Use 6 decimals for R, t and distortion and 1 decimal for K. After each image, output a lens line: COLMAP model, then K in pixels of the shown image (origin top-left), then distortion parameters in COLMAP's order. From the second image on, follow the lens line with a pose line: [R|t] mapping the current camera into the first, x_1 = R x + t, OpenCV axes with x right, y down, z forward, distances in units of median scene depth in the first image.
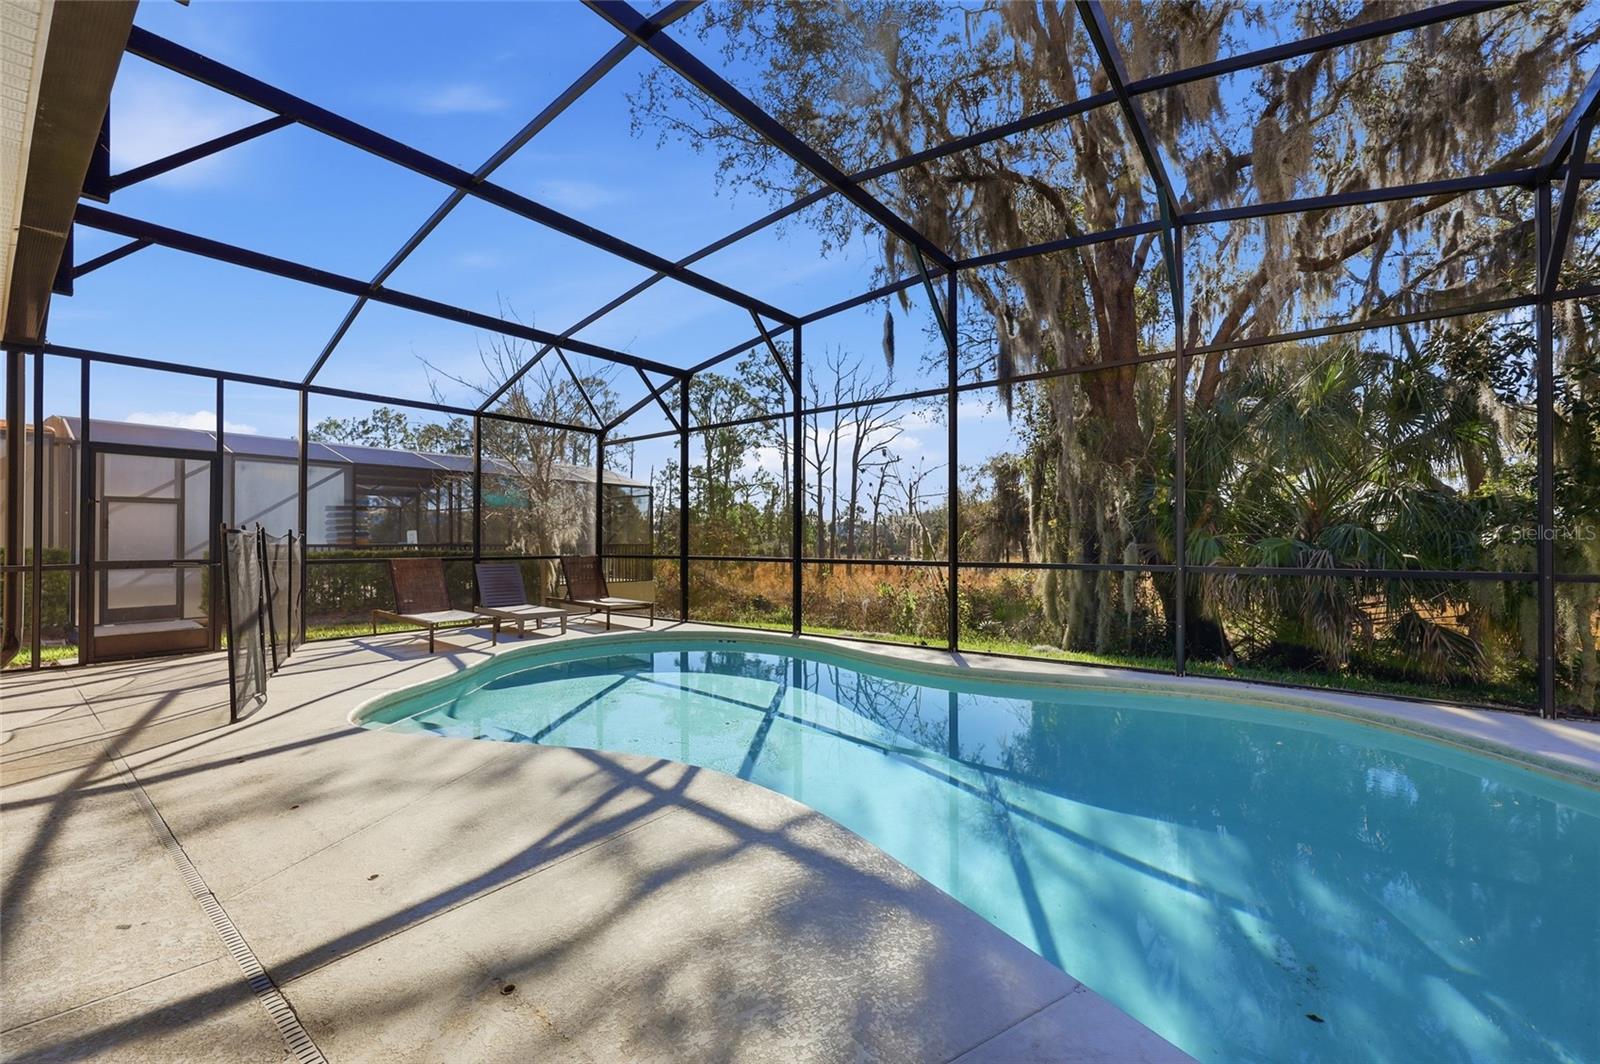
lens RADIAL K [[653.8, 0, 805.0], [0, 653.8, 539.1], [0, 0, 1]] dist [-0.000425, -0.000226]
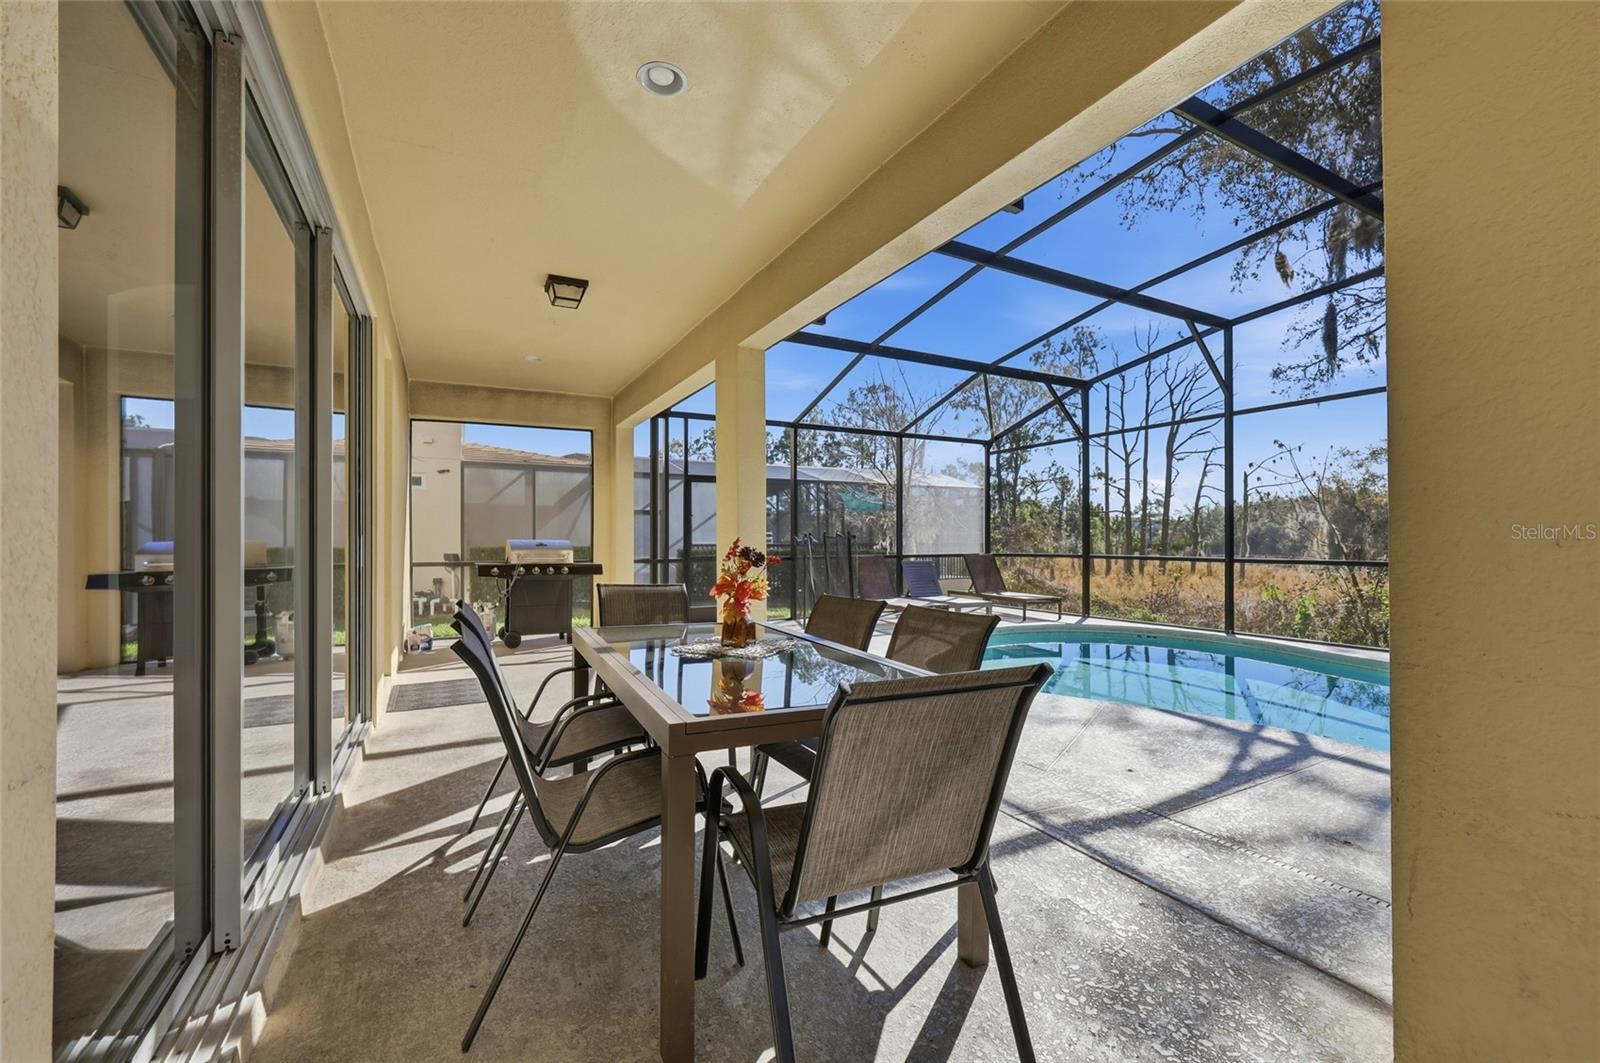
lens RADIAL K [[656.1, 0, 804.2], [0, 656.1, 543.6], [0, 0, 1]] dist [-0.002669, 0.000006]
pose [[0.918643, -0.001167, -0.395087, -0.123680], [0.004825, 0.999954, 0.008265, -0.002961], [0.395059, -0.009499, 0.918607, -0.108371]]
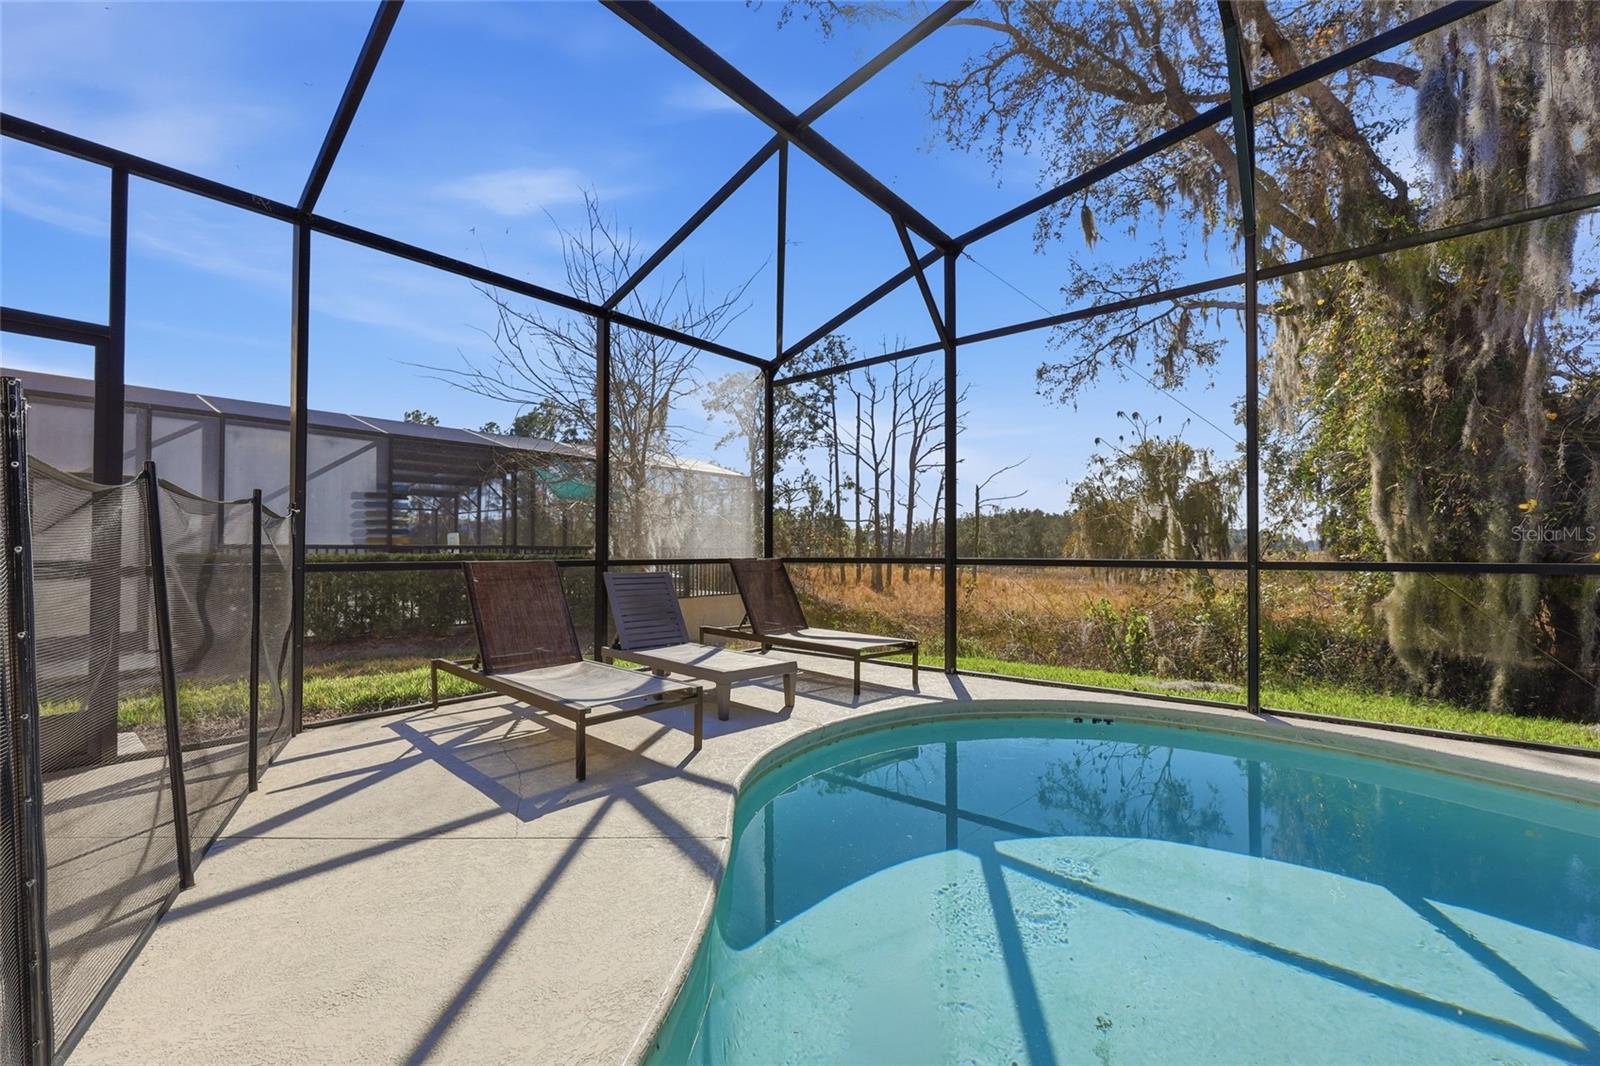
lens RADIAL K [[656.1, 0, 804.2], [0, 656.1, 545.1], [0, 0, 1]] dist [-0.002669, 0.000006]
pose [[0.999438, 0.000340, -0.033514, -0.197884], [-0.000494, 0.999989, -0.004575, 0.010987], [0.033512, 0.004589, 0.999428, 0.277841]]
